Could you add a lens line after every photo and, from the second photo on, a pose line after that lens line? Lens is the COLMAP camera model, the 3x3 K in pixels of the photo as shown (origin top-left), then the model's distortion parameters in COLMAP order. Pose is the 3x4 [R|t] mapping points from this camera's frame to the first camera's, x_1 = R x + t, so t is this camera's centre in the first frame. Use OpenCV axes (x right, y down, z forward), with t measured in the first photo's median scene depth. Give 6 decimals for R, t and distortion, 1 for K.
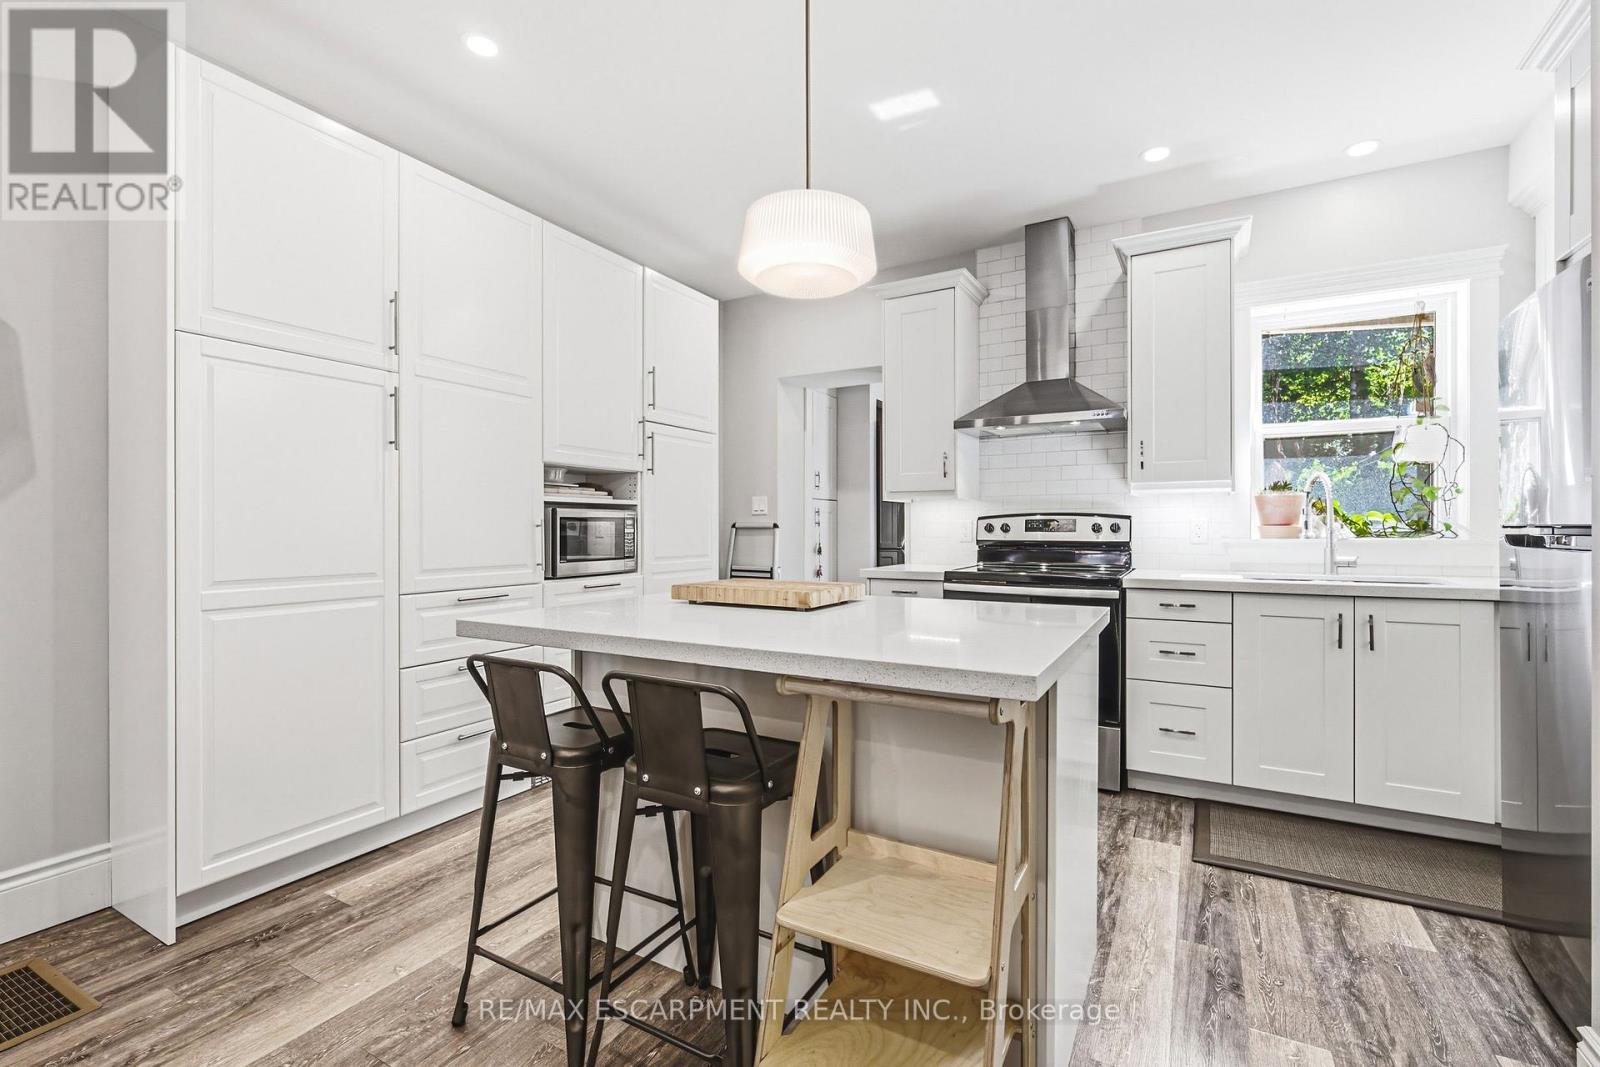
lens RADIAL K [[712.7, 0, 797.7], [0, 712.7, 540.6], [0, 0, 1]] dist [-0.005572, -0.001152]
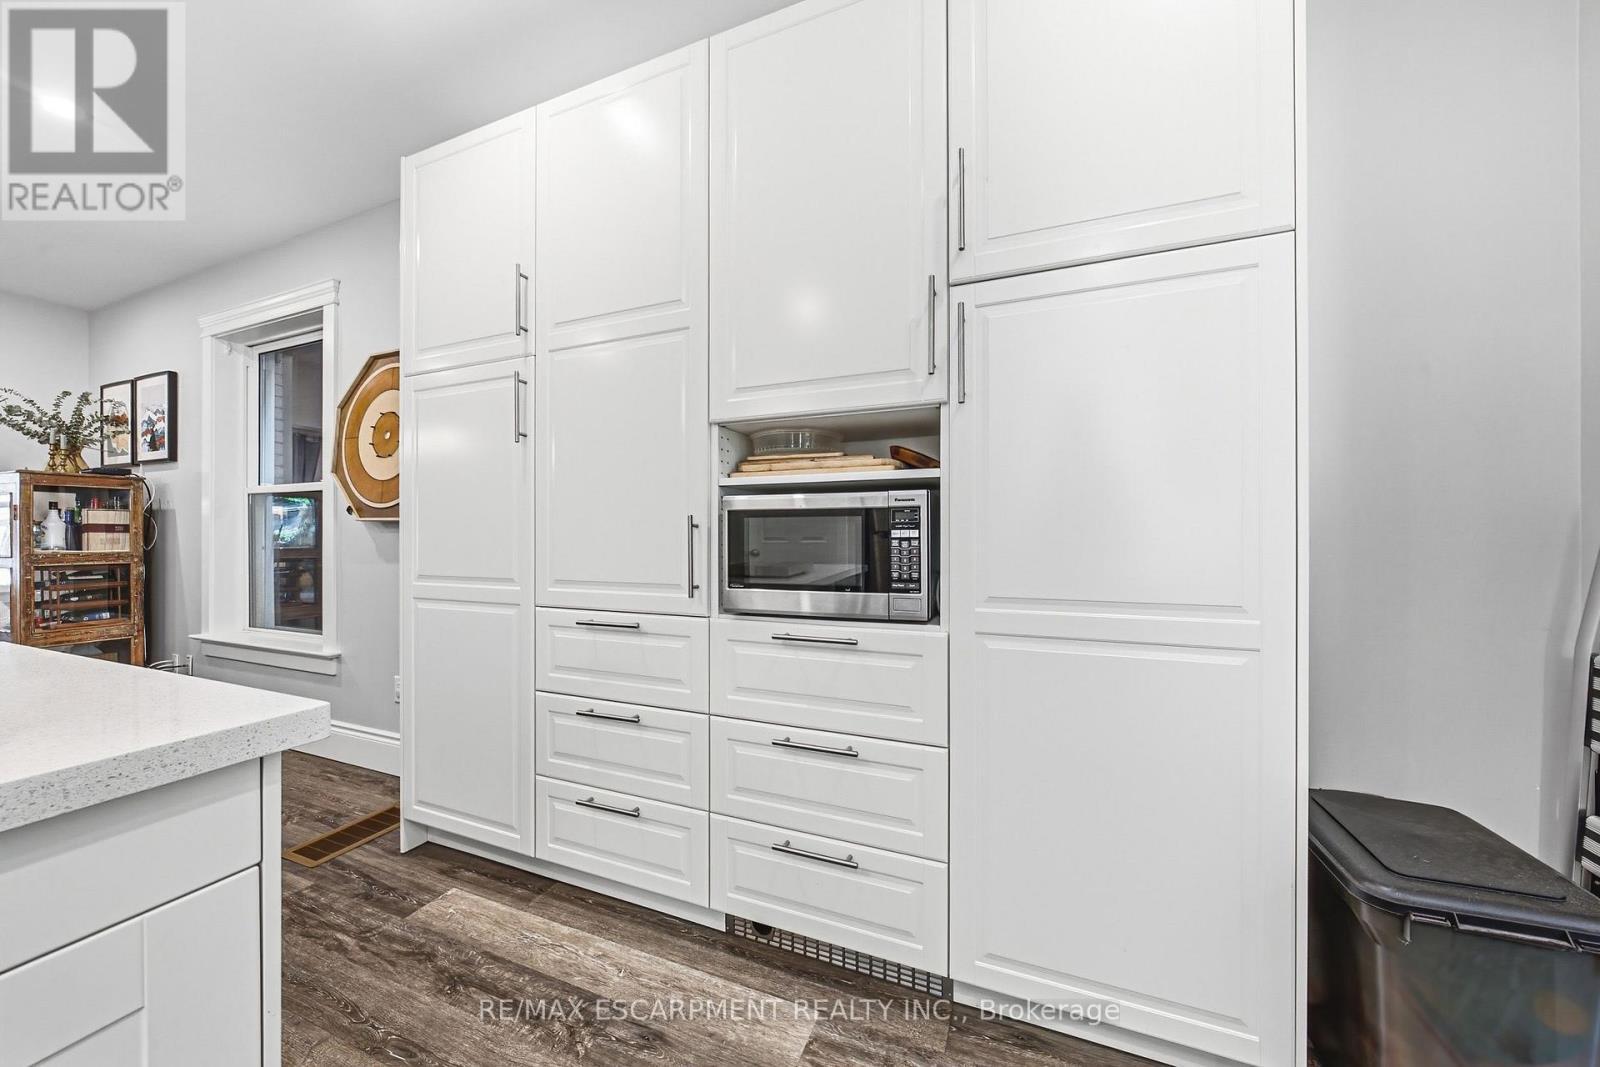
lens RADIAL K [[562.1, 0, 795.1], [0, 562.1, 532.6], [0, 0, 1]] dist [-0.002030, -0.000056]
pose [[0.123719, -0.002191, -0.992315, 0.181378], [-0.016547, 0.999854, -0.004271, -0.017891], [0.992179, 0.016948, 0.123665, 1.288464]]
